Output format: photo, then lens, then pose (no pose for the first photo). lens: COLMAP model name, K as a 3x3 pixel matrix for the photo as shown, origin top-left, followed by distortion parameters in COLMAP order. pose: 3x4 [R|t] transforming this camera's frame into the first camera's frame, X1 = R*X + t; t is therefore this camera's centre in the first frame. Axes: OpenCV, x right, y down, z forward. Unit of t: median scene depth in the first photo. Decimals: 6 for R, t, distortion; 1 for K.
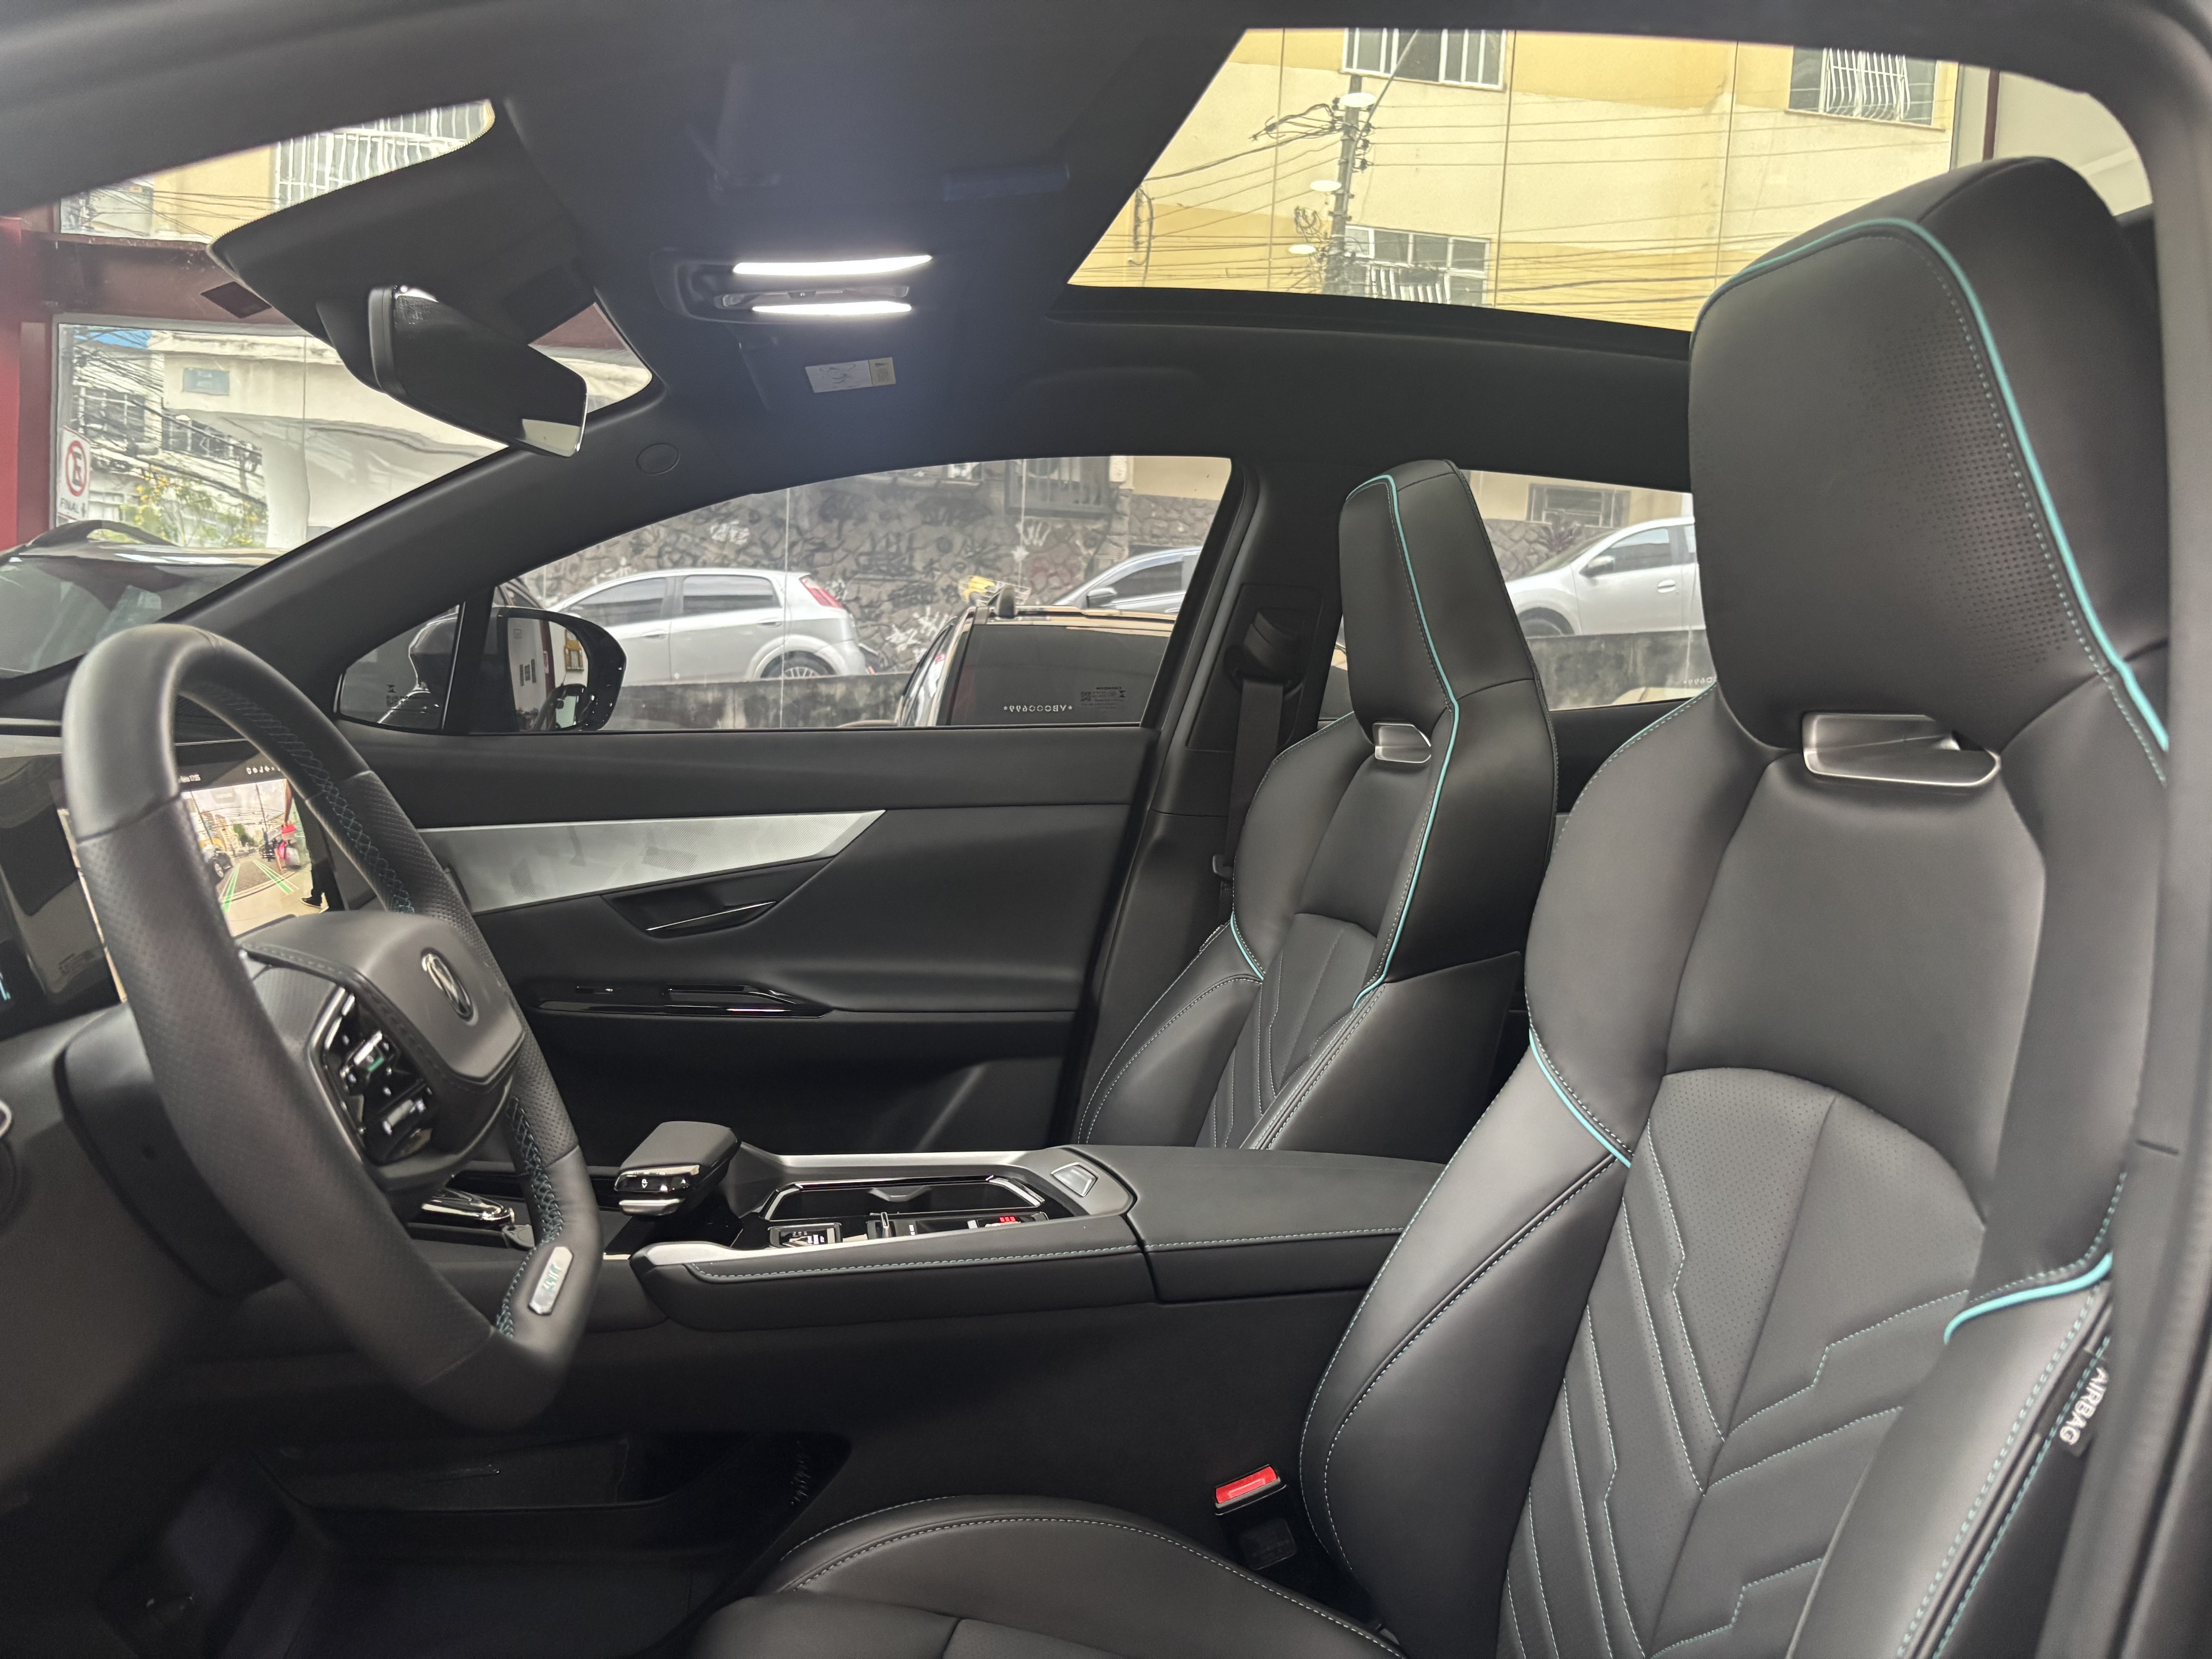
lens RADIAL K [[1695.2, 0, 1116.4], [0, 1695.2, 824.1], [0, 0, 1]] dist [0.028935, -0.013910]
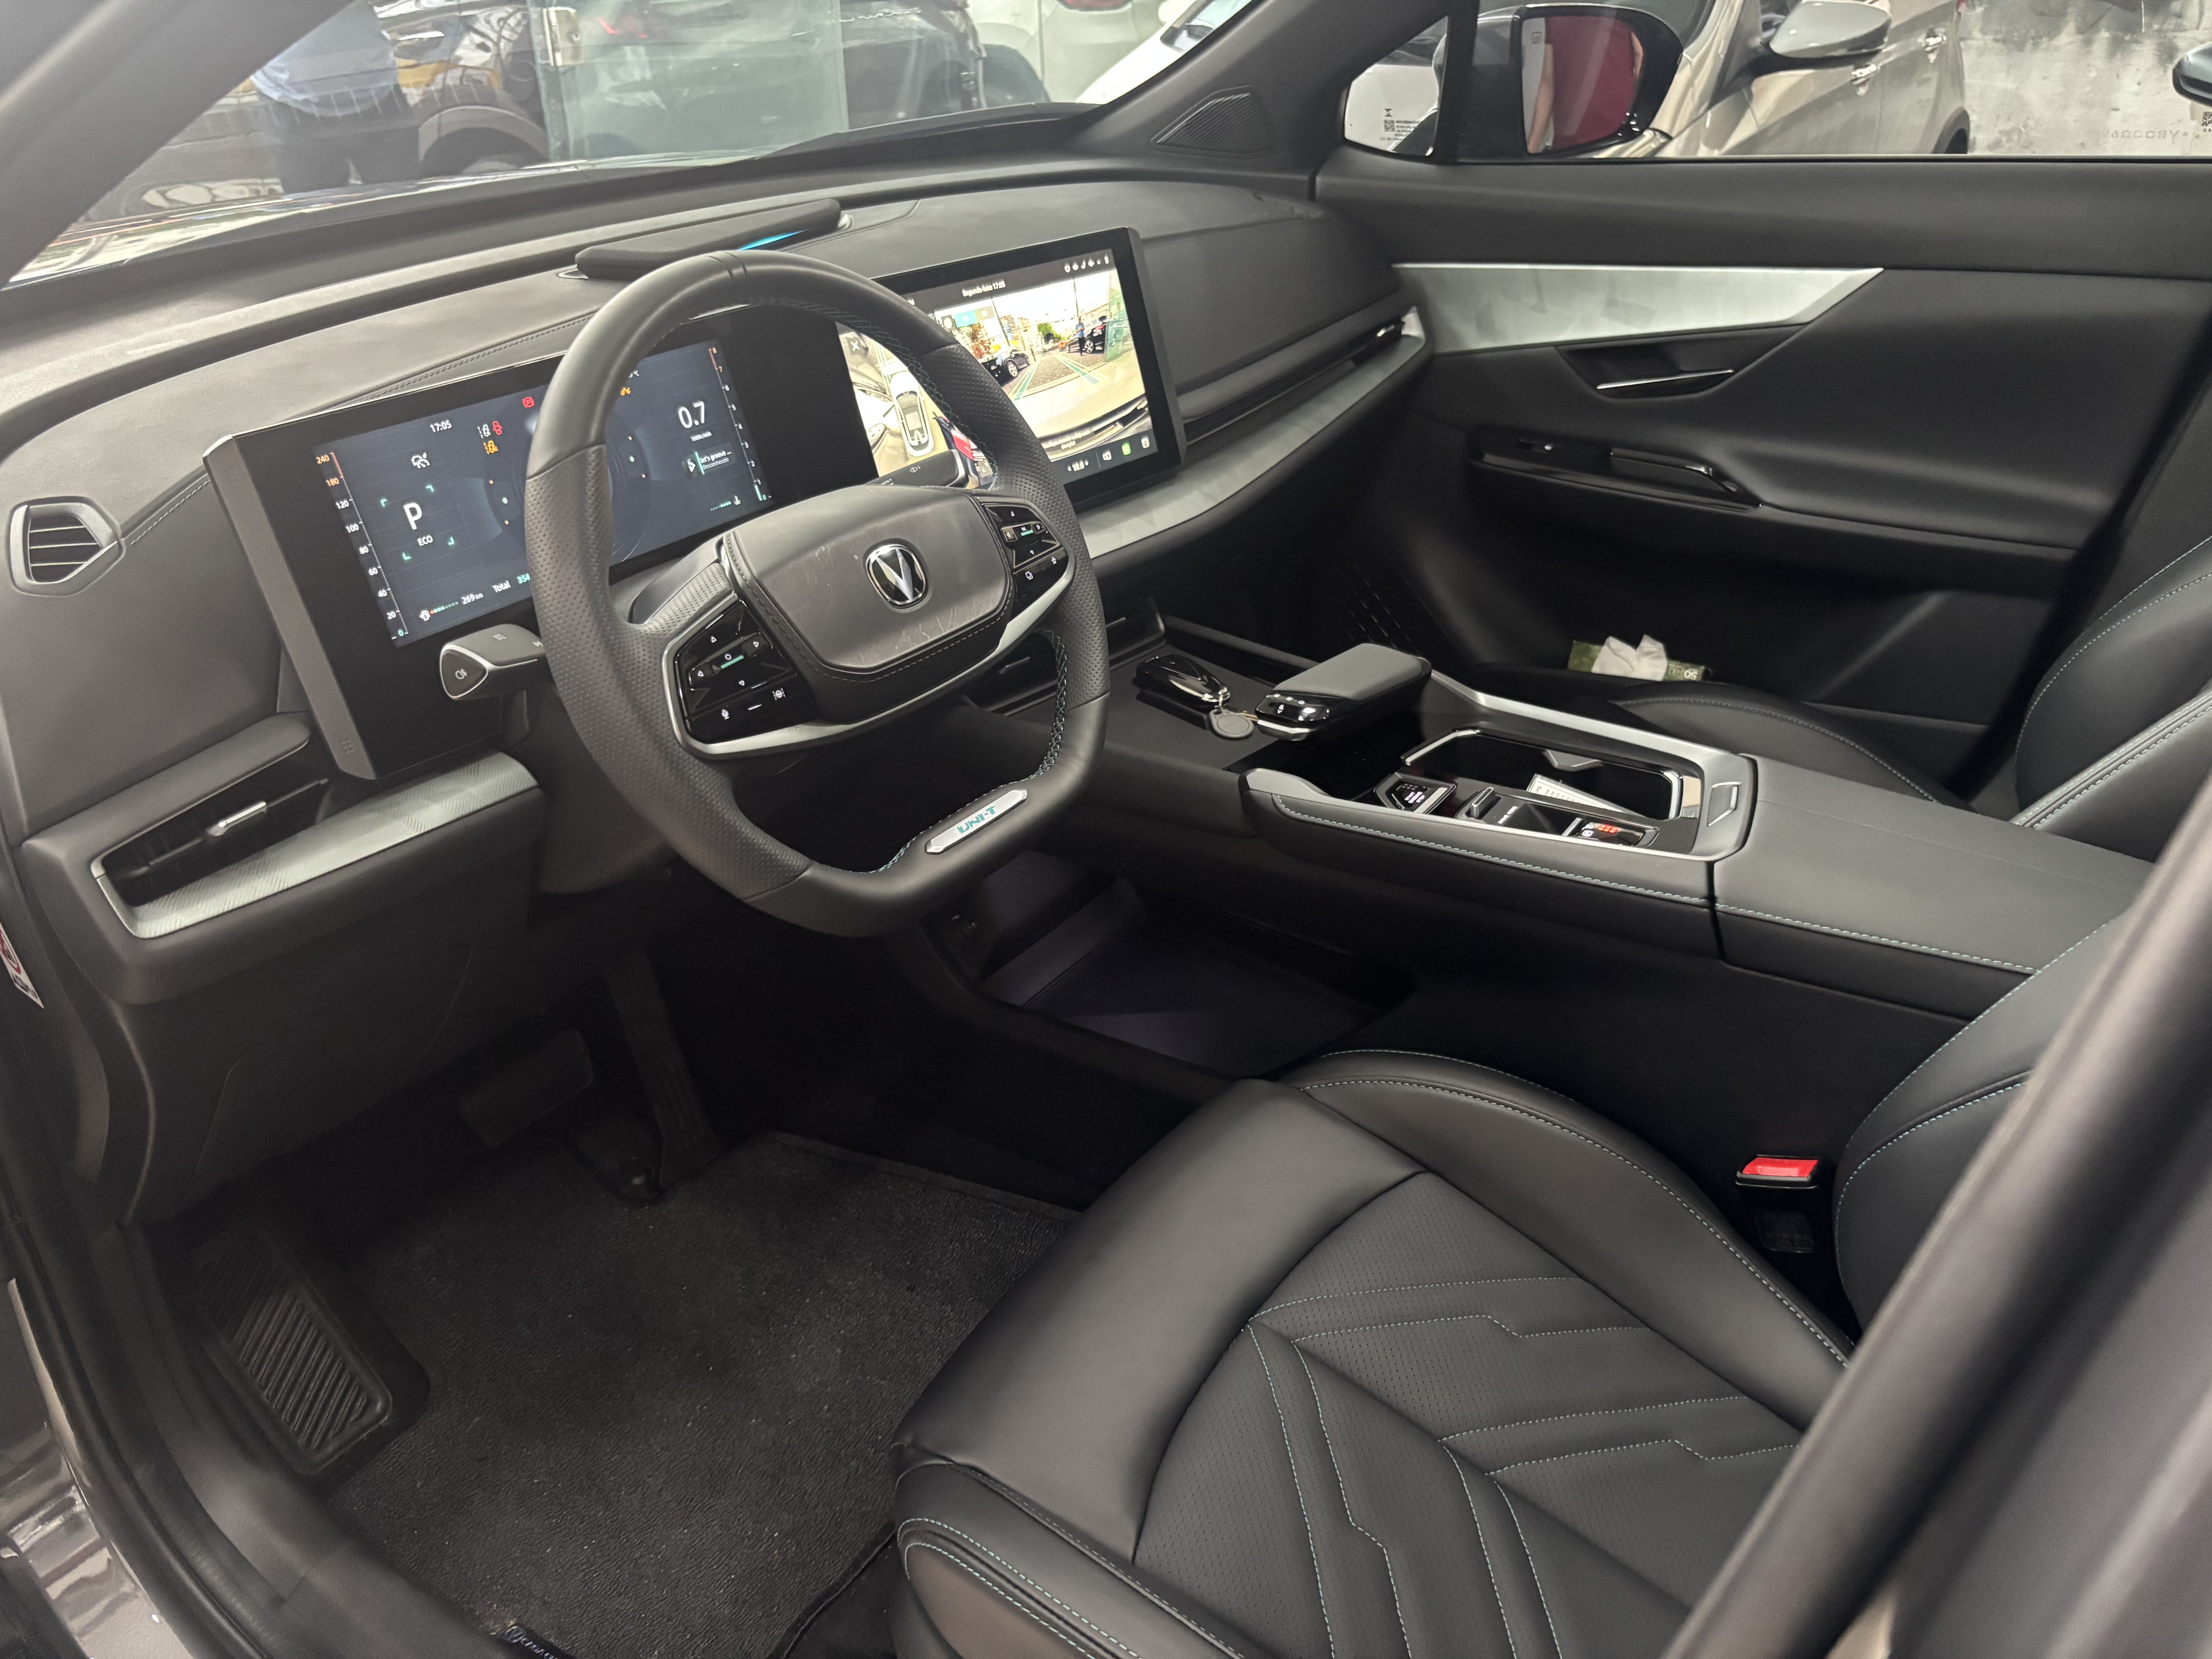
lens RADIAL K [[1695.2, 0, 1113.1], [0, 1695.2, 842.5], [0, 0, 1]] dist [0.028935, -0.013910]
pose [[0.706989, 0.291476, -0.644367, 0.339148], [-0.008239, 0.914453, 0.404609, -0.135627], [0.707177, -0.280745, 0.648909, 0.178598]]
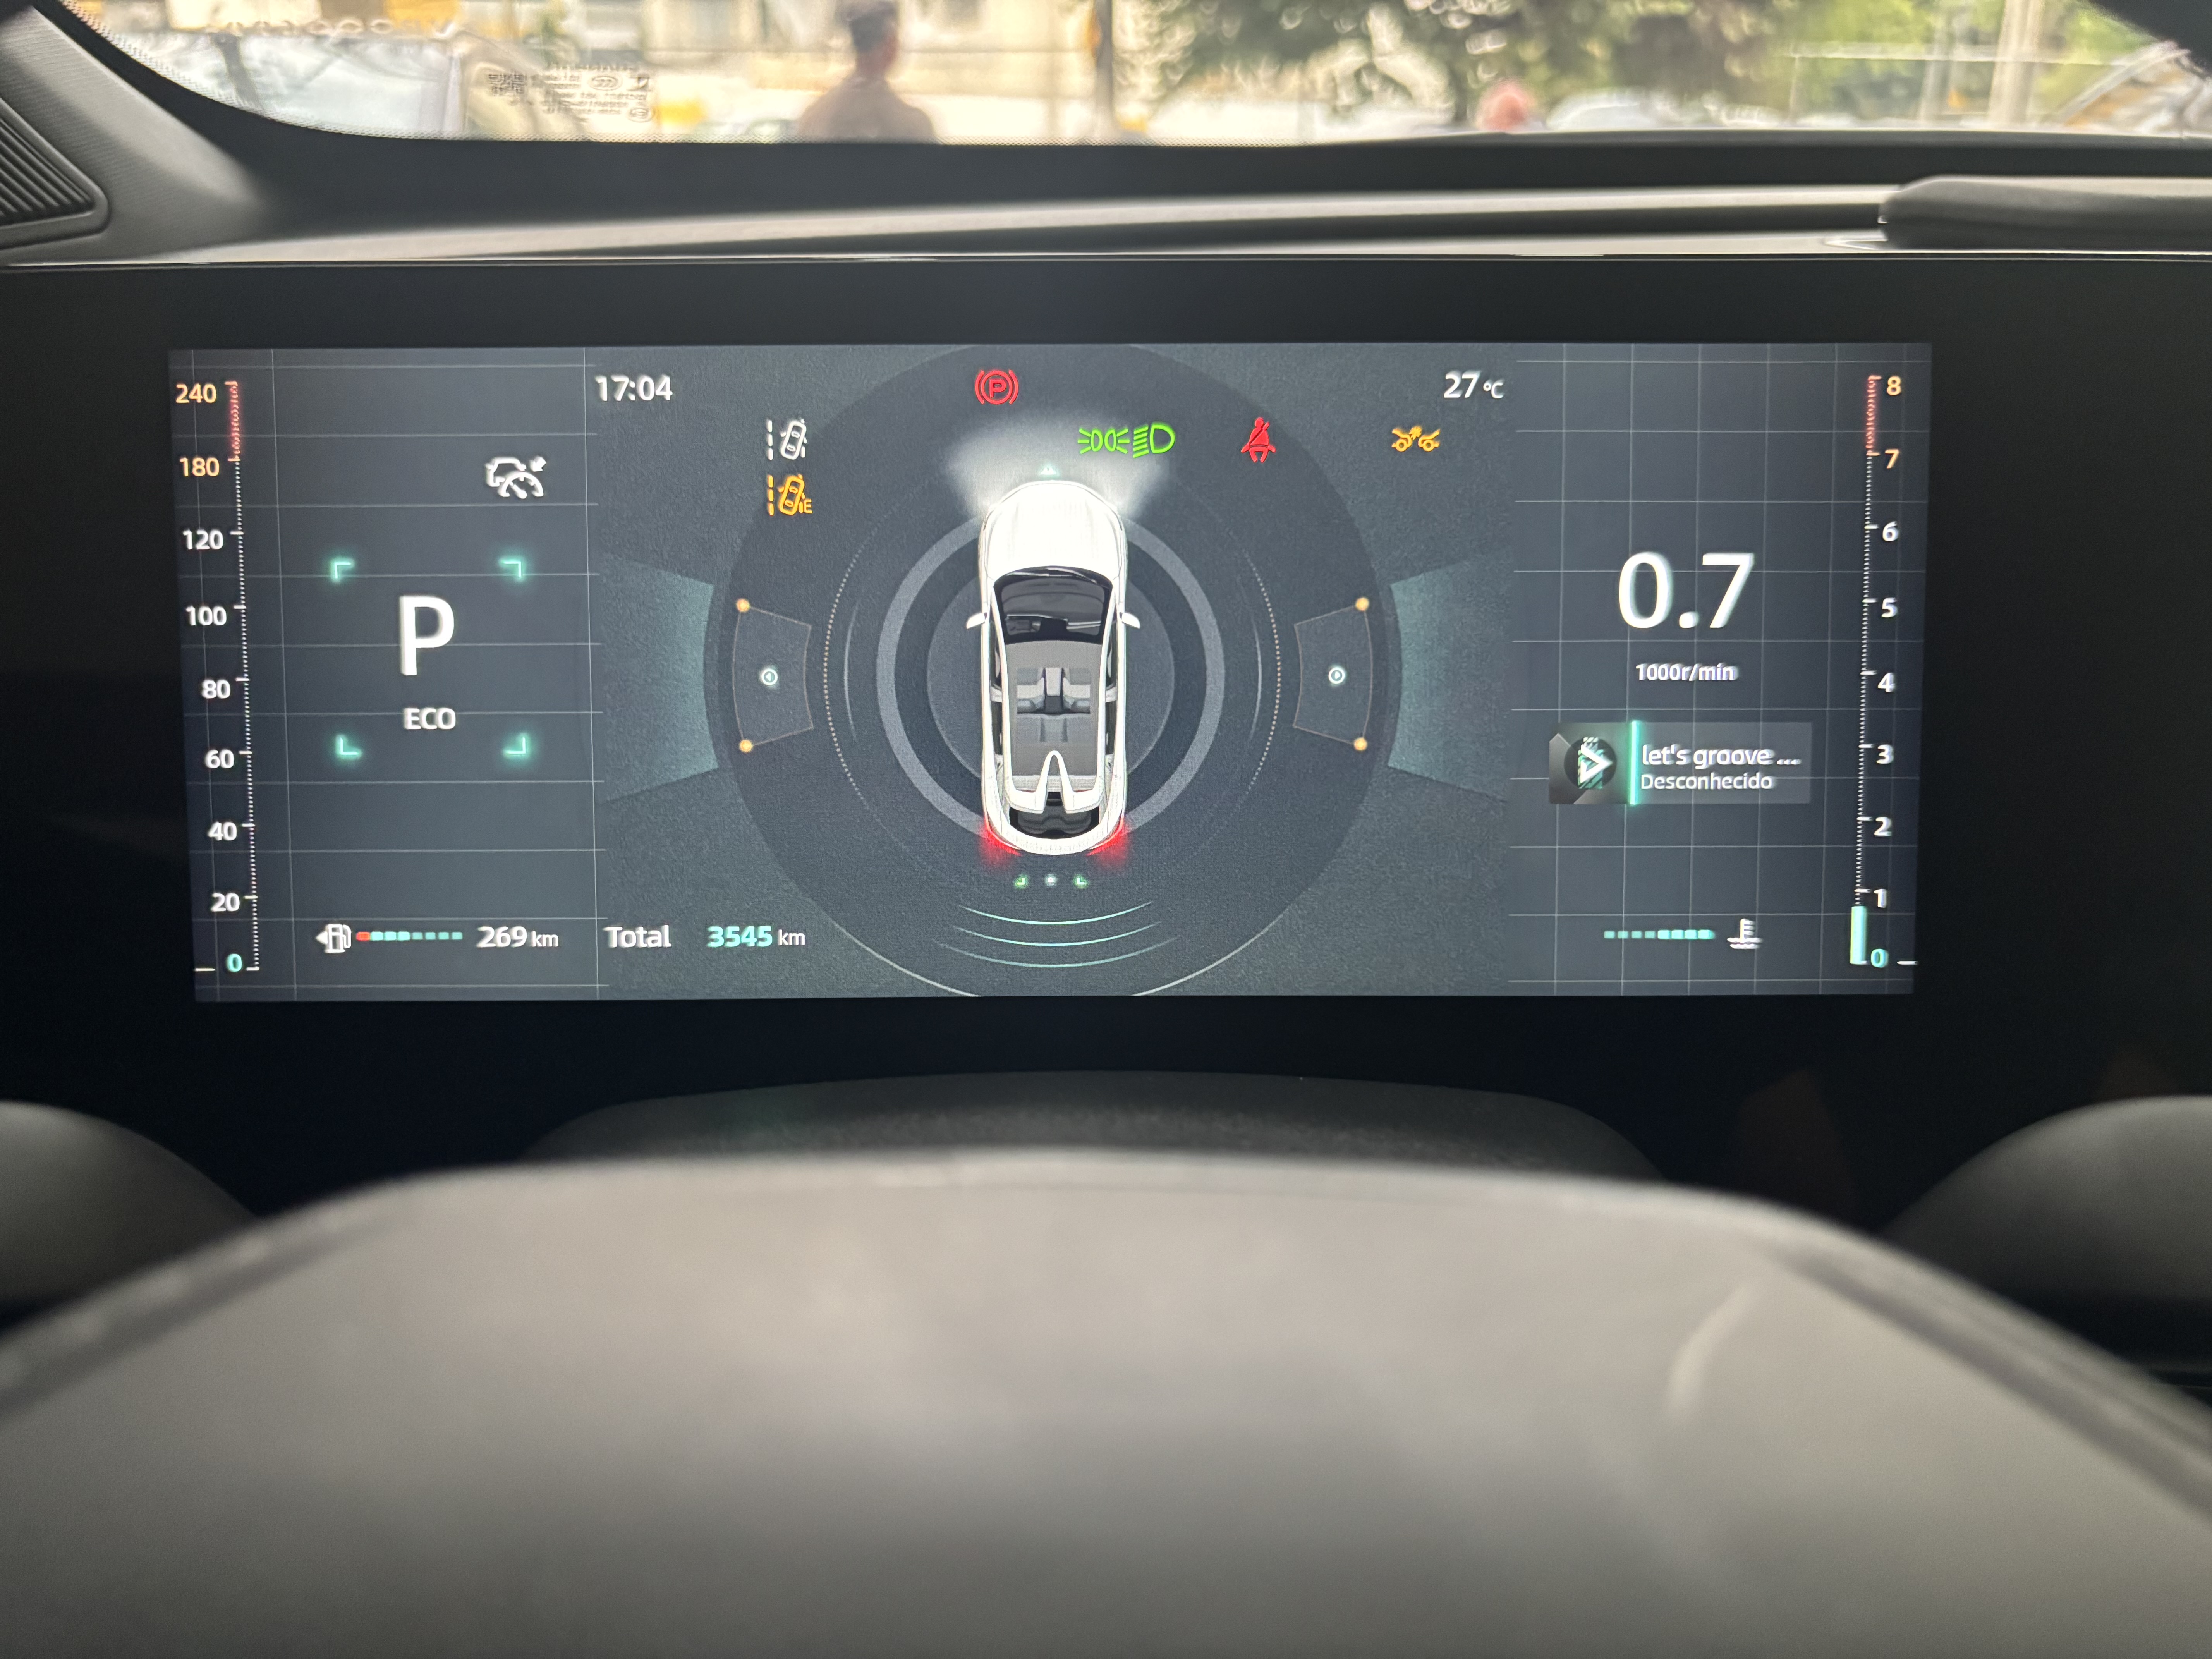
lens RADIAL K [[1695.2, 0, 1113.2], [0, 1695.2, 847.6], [0, 0, 1]] dist [0.028935, -0.013910]
pose [[-0.202202, 0.295325, -0.933755, -0.215040], [-0.082778, 0.944883, 0.316770, -0.011106], [0.975839, 0.141346, -0.166611, 0.636946]]
